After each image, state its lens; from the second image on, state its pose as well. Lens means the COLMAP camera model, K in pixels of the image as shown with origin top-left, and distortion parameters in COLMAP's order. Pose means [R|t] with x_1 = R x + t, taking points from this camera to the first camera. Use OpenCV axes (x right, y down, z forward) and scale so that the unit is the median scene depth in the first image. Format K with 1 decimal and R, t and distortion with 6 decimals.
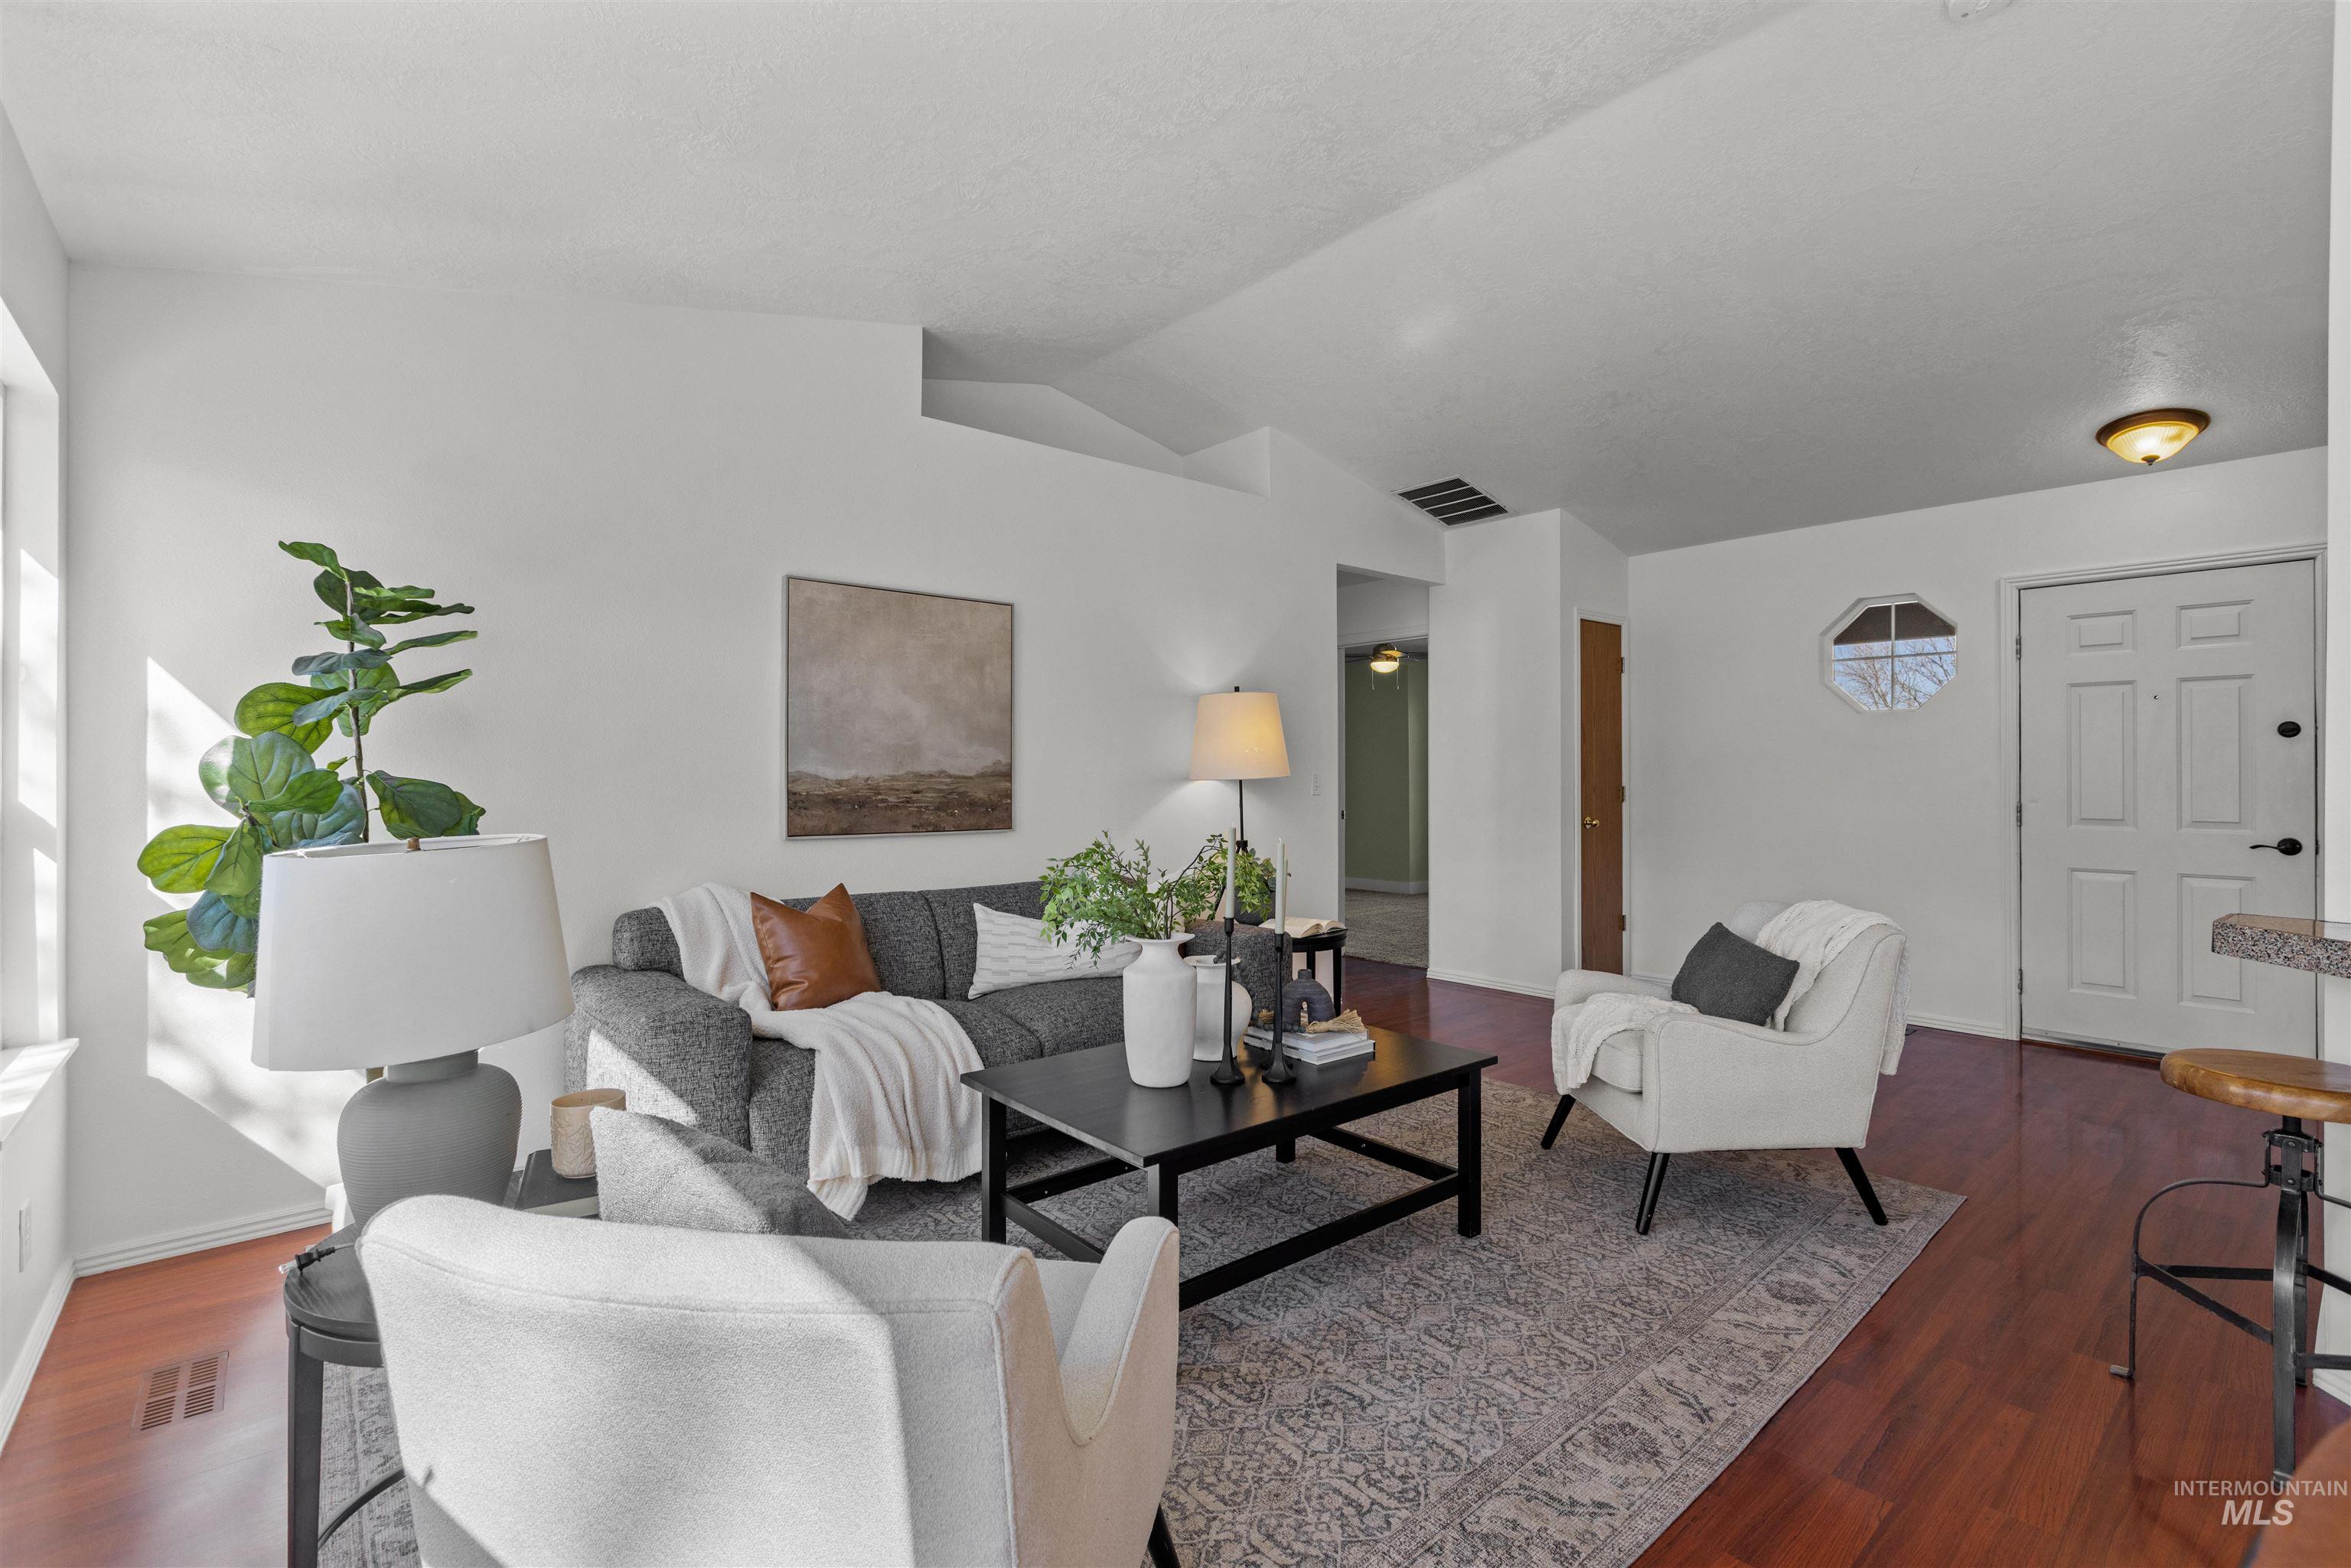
lens RADIAL K [[1050.5, 0, 1176.4], [0, 1050.5, 766.6], [0, 0, 1]] dist [0.002360, -0.001643]
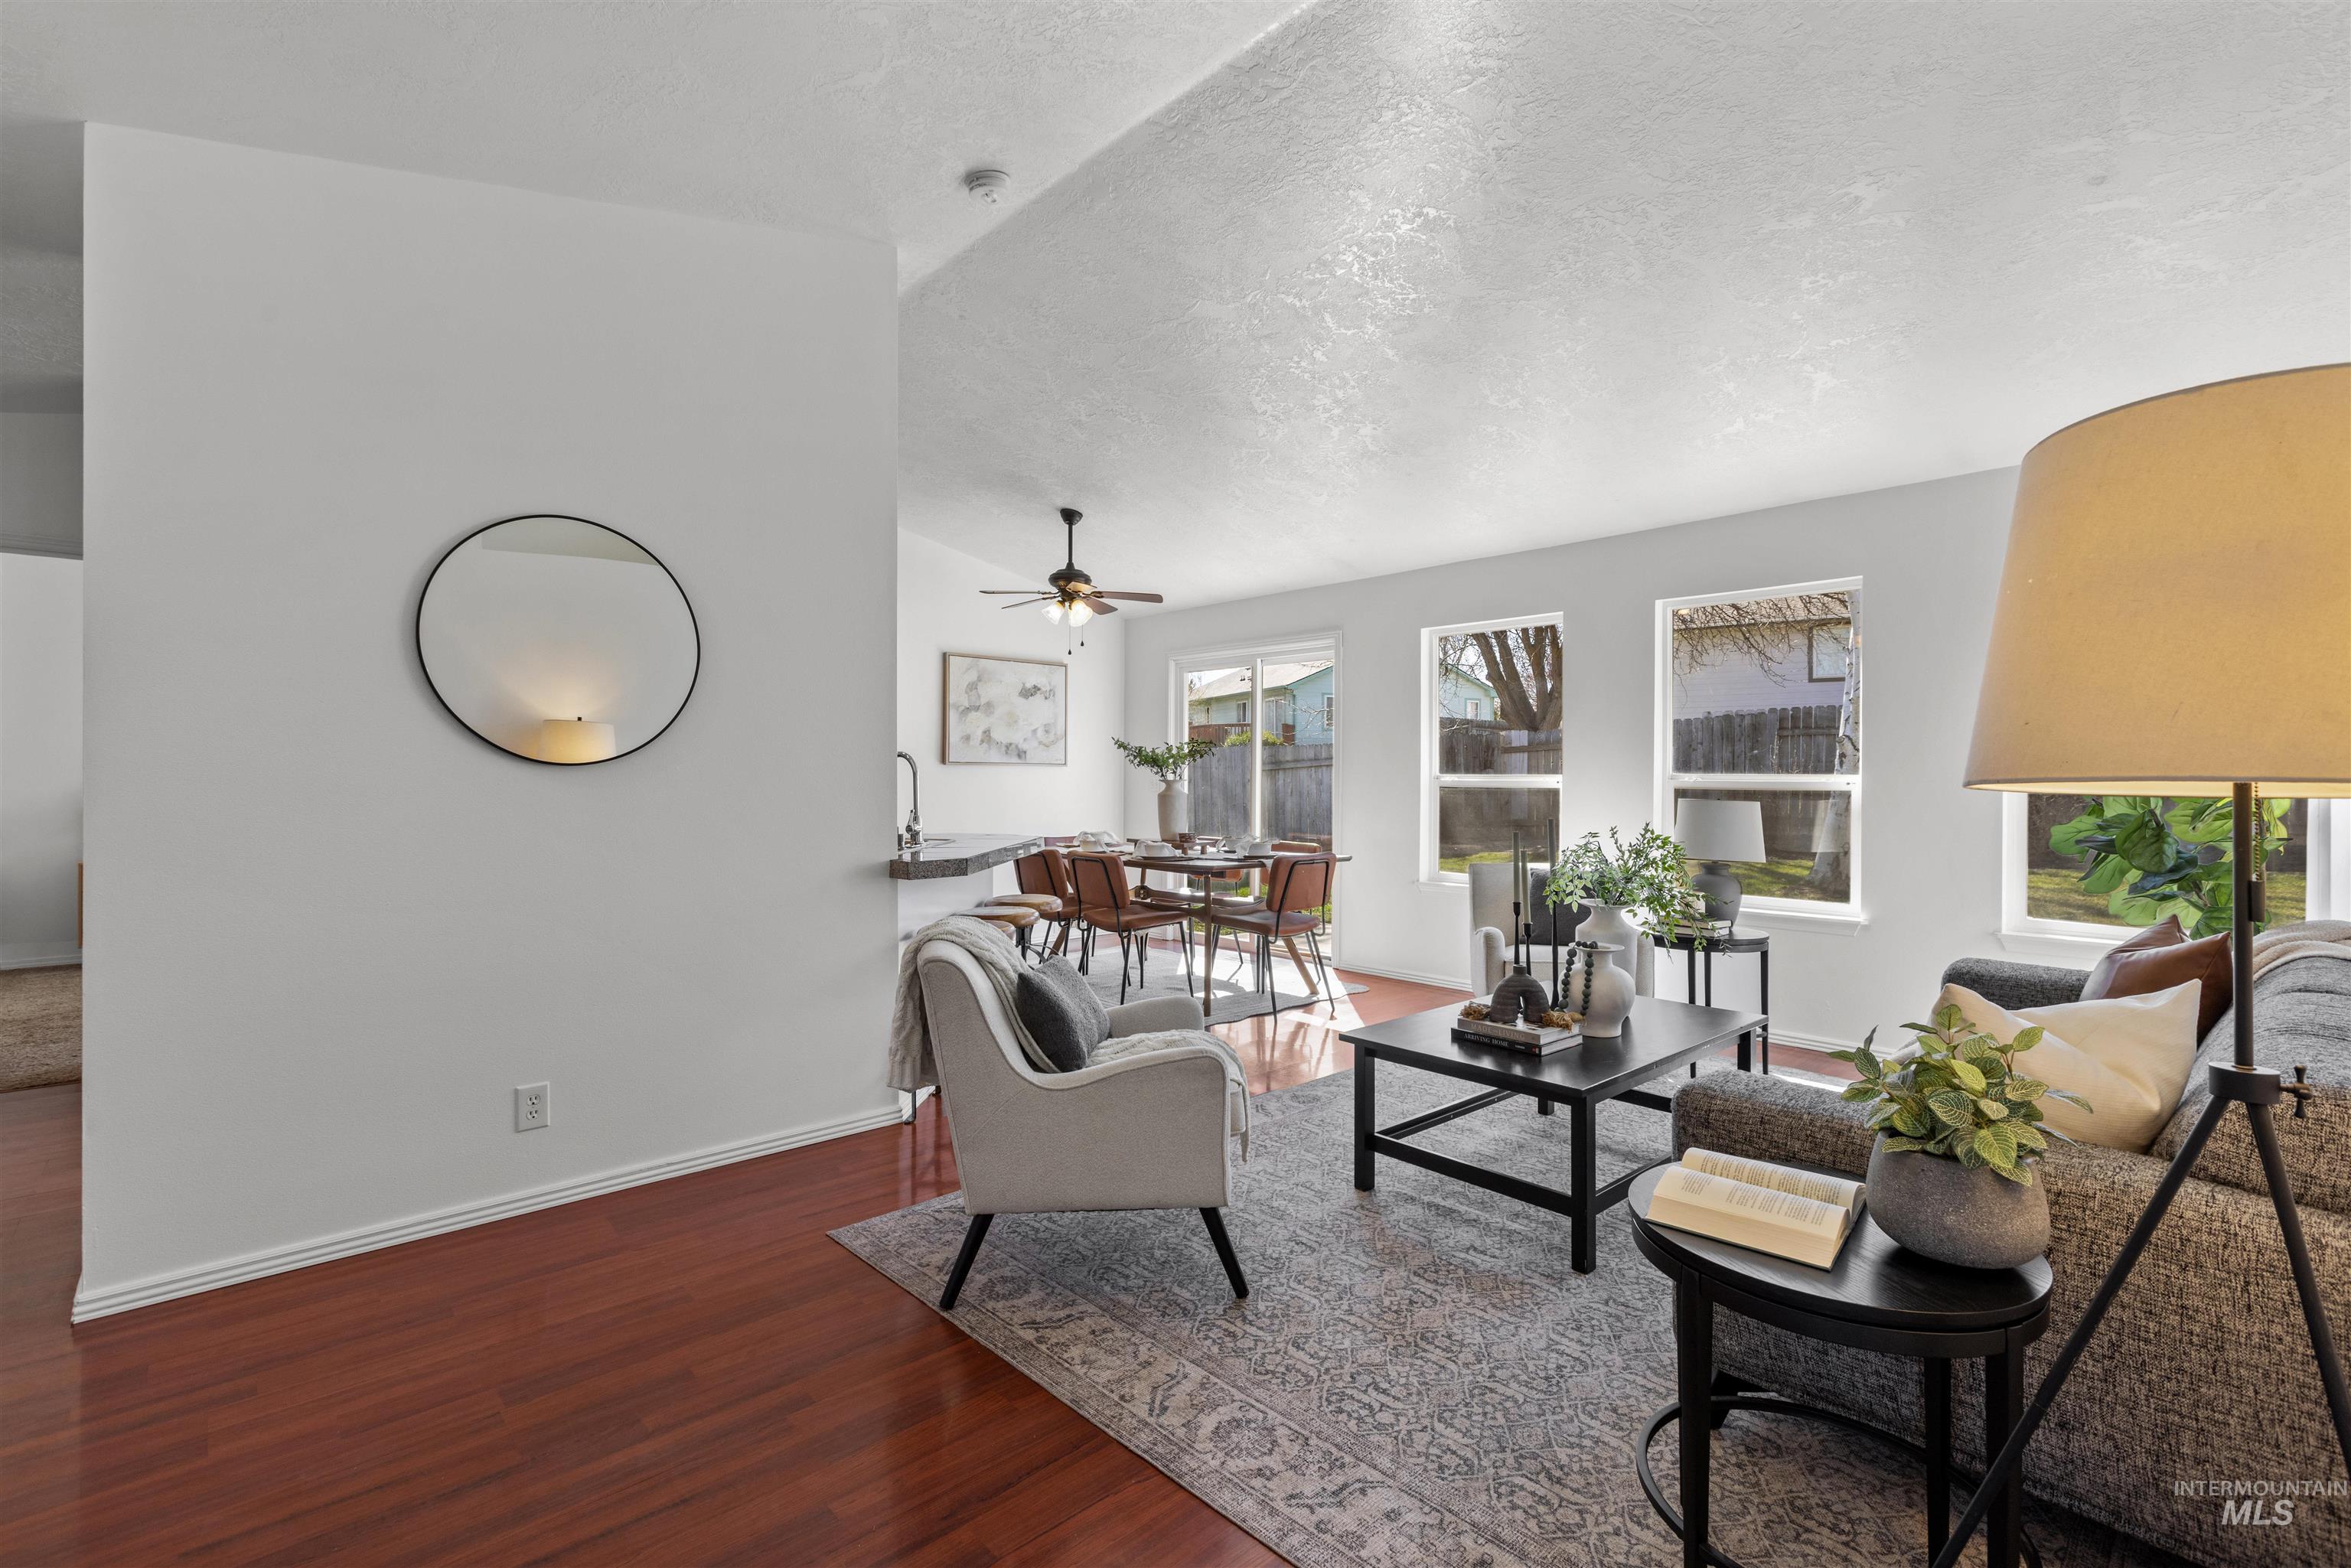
lens RADIAL K [[1050.5, 0, 1187.5], [0, 1050.5, 769.7], [0, 0, 1]] dist [0.002360, -0.001643]
pose [[-0.998980, -0.001882, -0.045120, 0.349456], [-0.001307, 0.999918, -0.012767, 0.008451], [0.045141, -0.012695, -0.998900, 1.432929]]
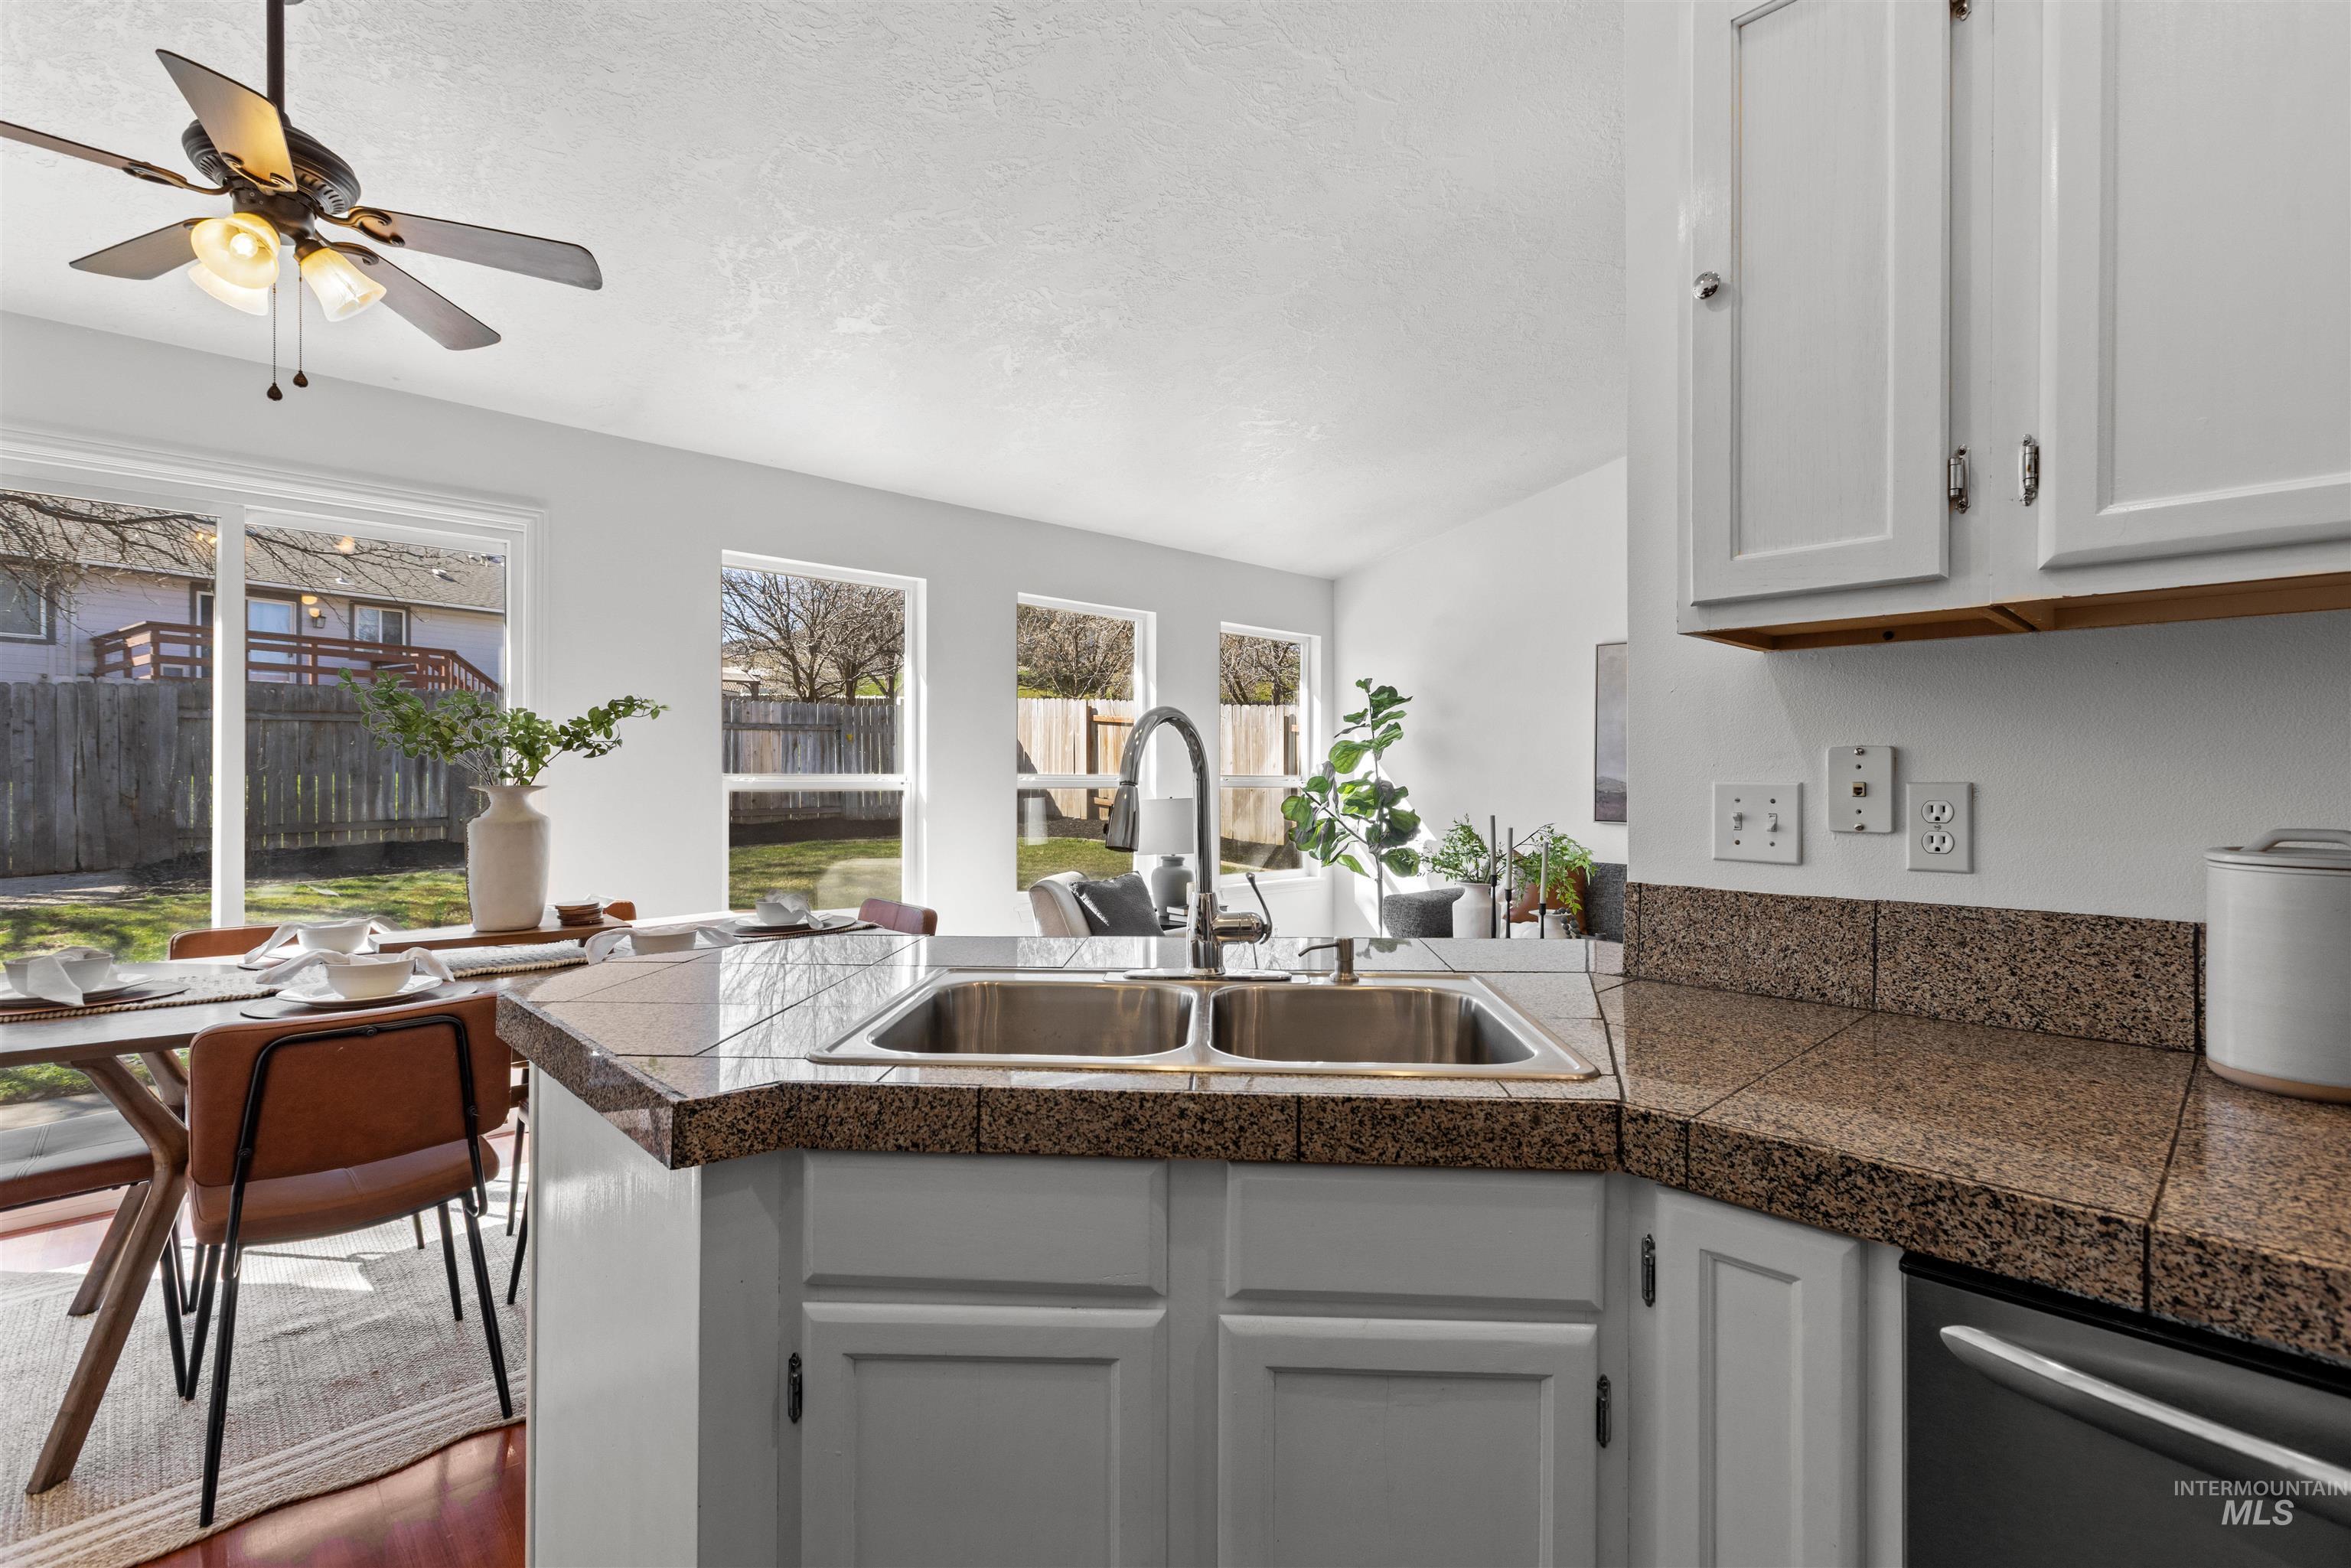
lens RADIAL K [[1050.5, 0, 1186.9], [0, 1050.5, 782.9], [0, 0, 1]] dist [0.002360, -0.001643]
pose [[0.066657, 0.006553, -0.997754, 0.968163], [0.005353, 0.999962, 0.006925, 0.000283], [0.997762, -0.005803, 0.066619, 0.294932]]
